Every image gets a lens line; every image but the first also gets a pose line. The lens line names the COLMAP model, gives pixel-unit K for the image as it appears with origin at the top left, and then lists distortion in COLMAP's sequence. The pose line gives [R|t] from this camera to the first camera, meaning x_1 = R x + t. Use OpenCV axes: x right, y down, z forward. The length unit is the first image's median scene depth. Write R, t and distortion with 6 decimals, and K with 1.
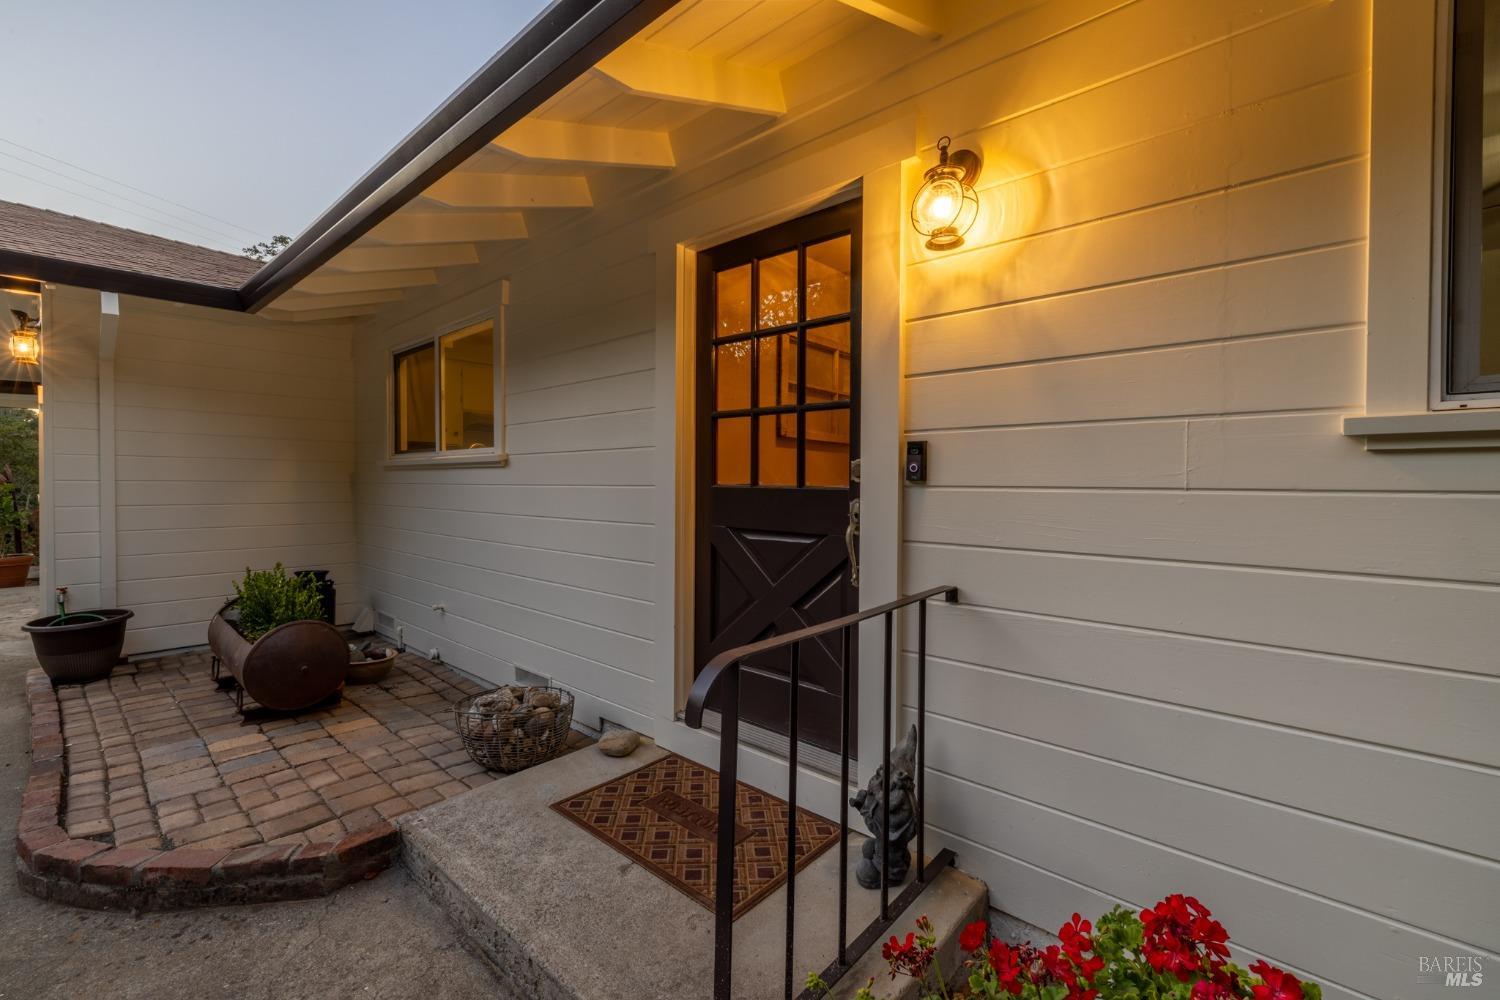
lens RADIAL K [[630.2, 0, 749.3], [0, 630.2, 489.1], [0, 0, 1]] dist [0.001210, -0.000219]
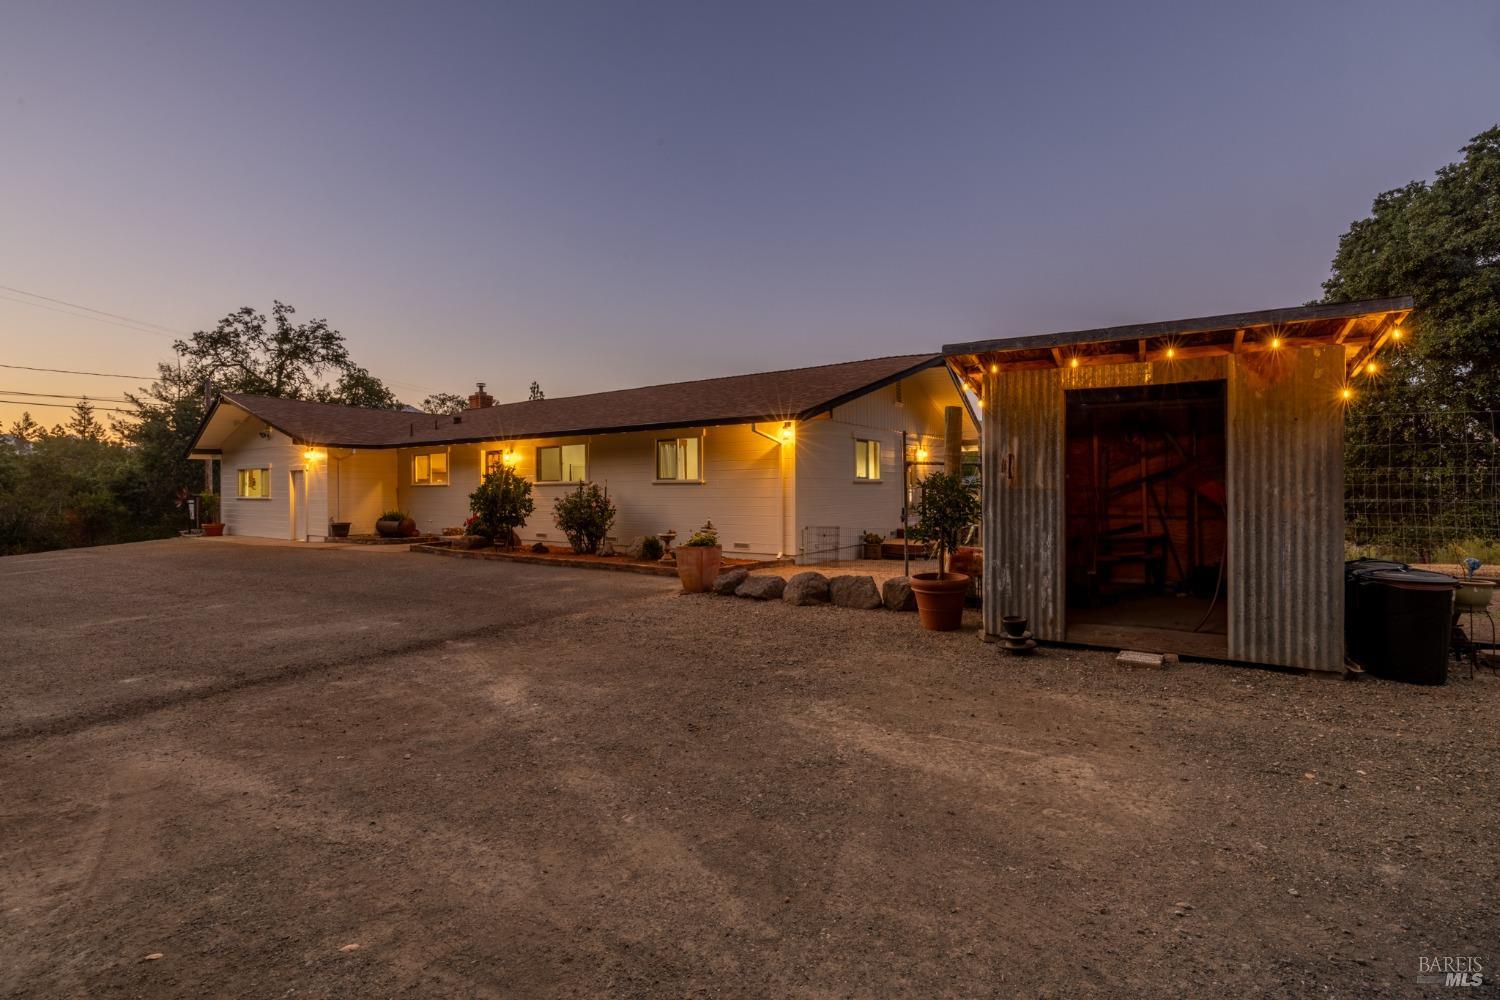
lens RADIAL K [[658.2, 0, 797.6], [0, 658.2, 478.1], [0, 0, 1]] dist [0.001306, 0.000136]
pose [[0.986459, -0.008644, 0.163782, 2.247222], [0.012658, 0.999644, -0.023481, 0.077187], [-0.163520, 0.025236, 0.986217, -7.007172]]
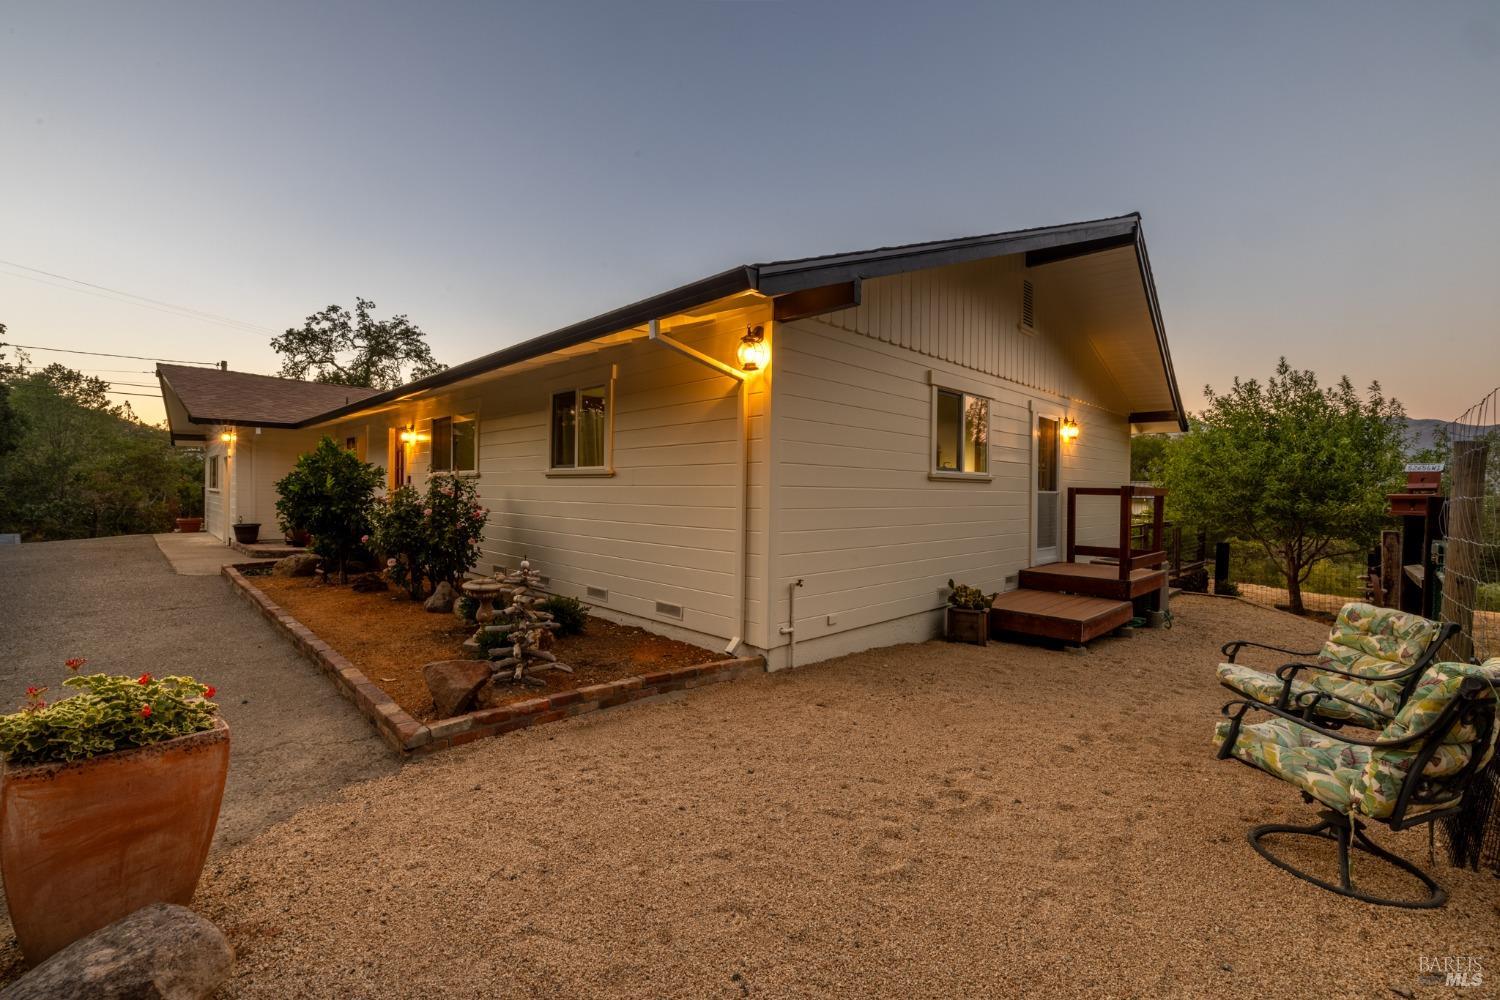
lens RADIAL K [[630.2, 0, 749.3], [0, 630.2, 489.1], [0, 0, 1]] dist [0.001210, -0.000219]
pose [[0.997722, 0.006579, -0.067134, 3.187023], [-0.007297, 0.999919, -0.010442, 0.065154], [0.067060, 0.010908, 0.997689, -3.791019]]
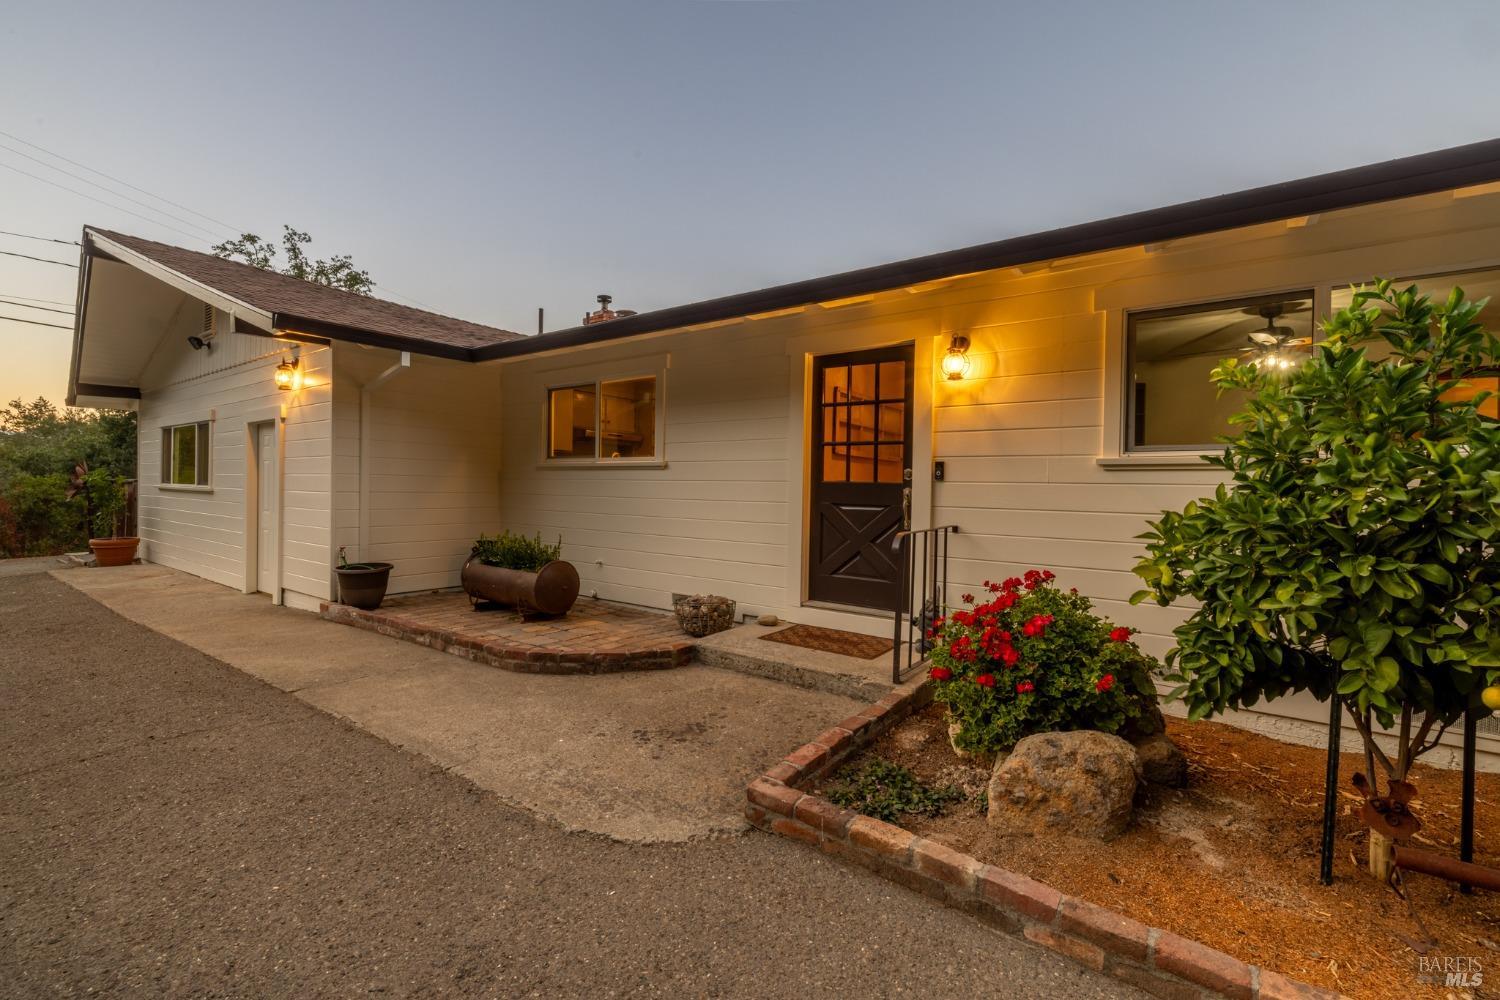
lens RADIAL K [[630.2, 0, 749.3], [0, 630.2, 489.1], [0, 0, 1]] dist [0.001210, -0.000219]
pose [[0.994628, 0.011760, 0.102842, -0.573964], [-0.011179, 0.999918, -0.006219, 0.039189], [-0.102907, 0.005036, 0.994678, -1.044403]]
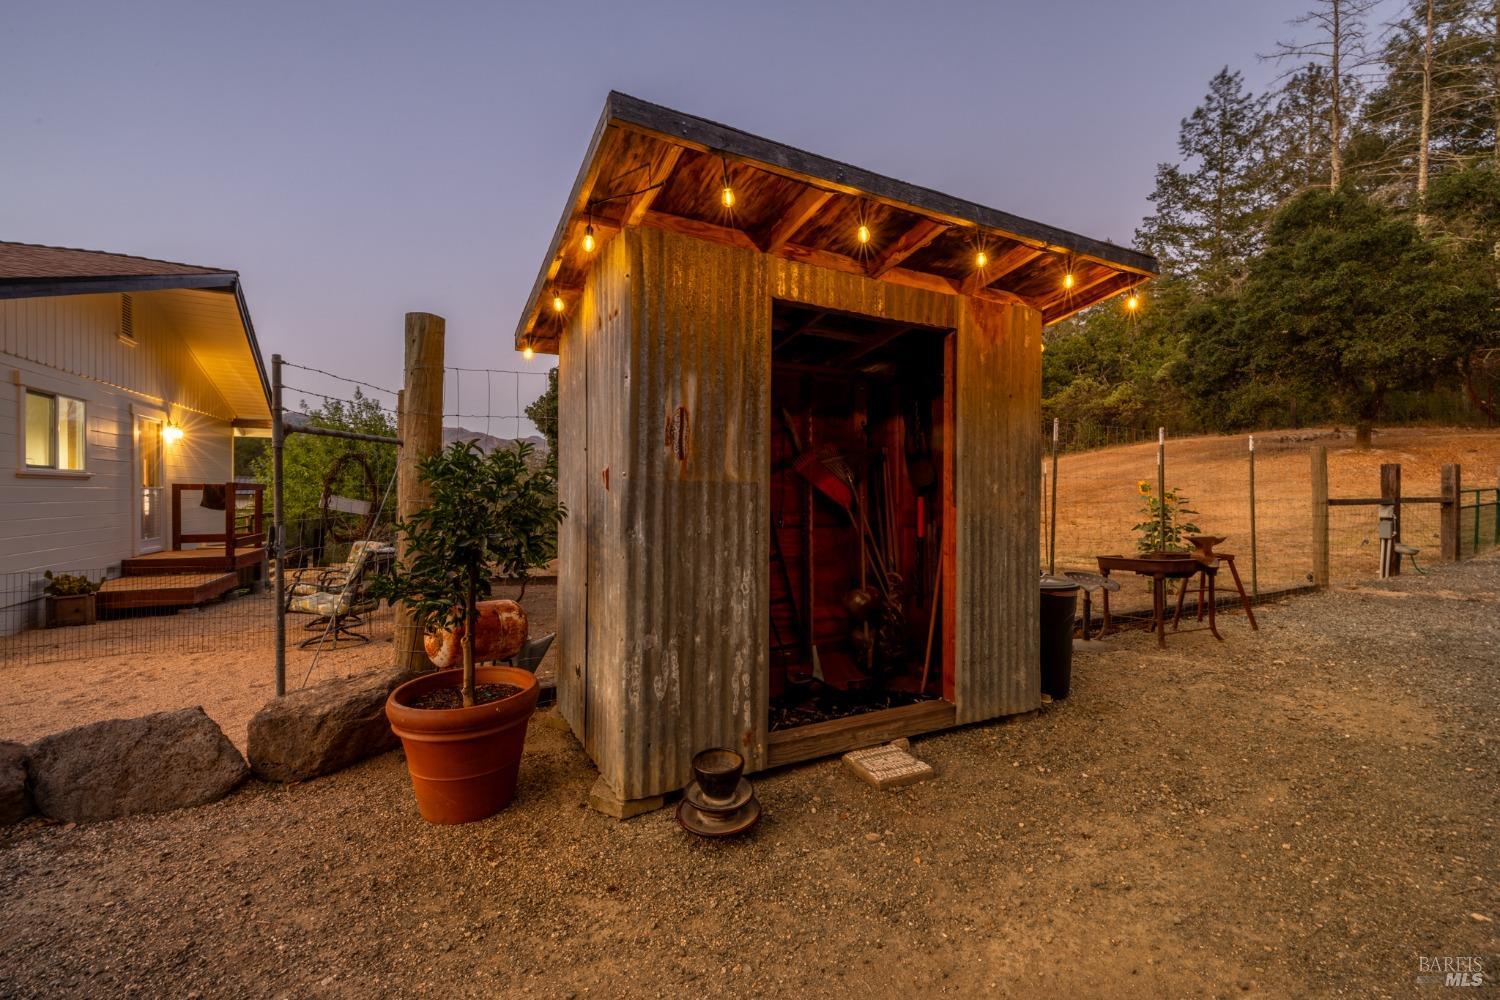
lens RADIAL K [[632.3, 0, 749.3], [0, 632.3, 494.0], [0, 0, 1]] dist [0.003070, -0.000155]
pose [[0.401029, -0.010173, 0.916009, 2.458836], [0.011102, 0.999919, 0.006245, 0.086941], [-0.915998, 0.007665, 0.401110, -5.212985]]
